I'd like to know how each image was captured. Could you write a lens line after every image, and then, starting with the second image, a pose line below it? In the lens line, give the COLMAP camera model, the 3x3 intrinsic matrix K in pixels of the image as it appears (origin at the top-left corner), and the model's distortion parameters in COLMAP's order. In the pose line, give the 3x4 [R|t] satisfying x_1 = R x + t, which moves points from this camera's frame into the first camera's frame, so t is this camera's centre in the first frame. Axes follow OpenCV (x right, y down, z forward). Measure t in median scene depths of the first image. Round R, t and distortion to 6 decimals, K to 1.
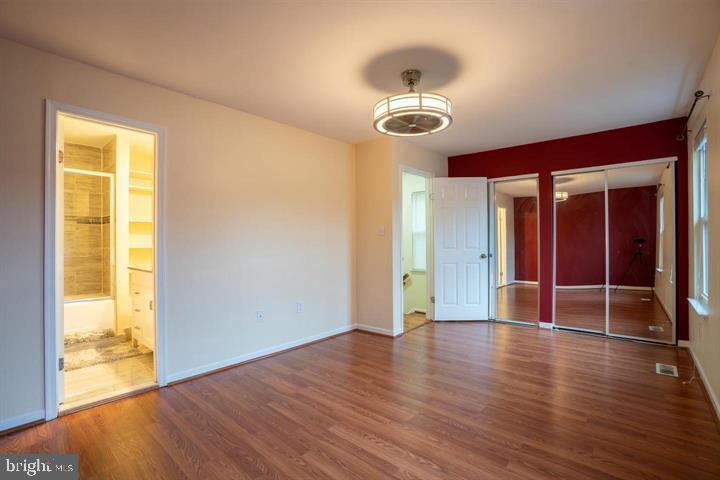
lens RADIAL K [[332.5, 0, 366.1], [0, 332.5, 243.5], [0, 0, 1]] dist [-0.039243, 0.008779]
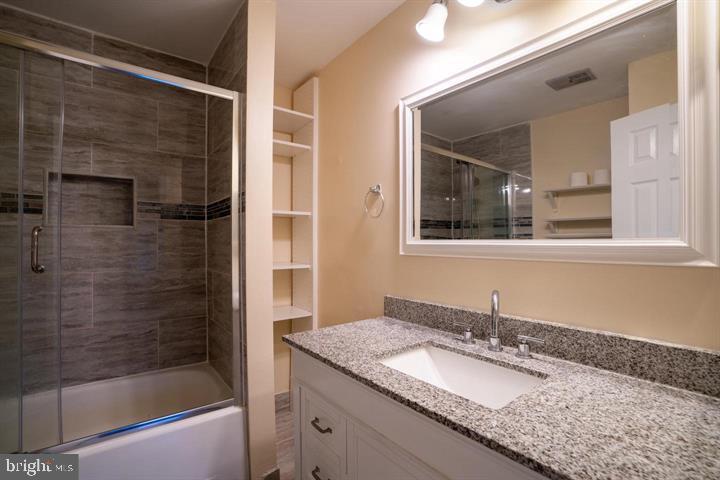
lens RADIAL K [[332.5, 0, 356.7], [0, 332.5, 241.7], [0, 0, 1]] dist [-0.039243, 0.008779]
pose [[0.979398, 0.001403, -0.201934, -0.509501], [-0.000631, 0.999992, 0.003888, -0.029693], [0.201938, -0.003680, 0.979391, 0.581931]]
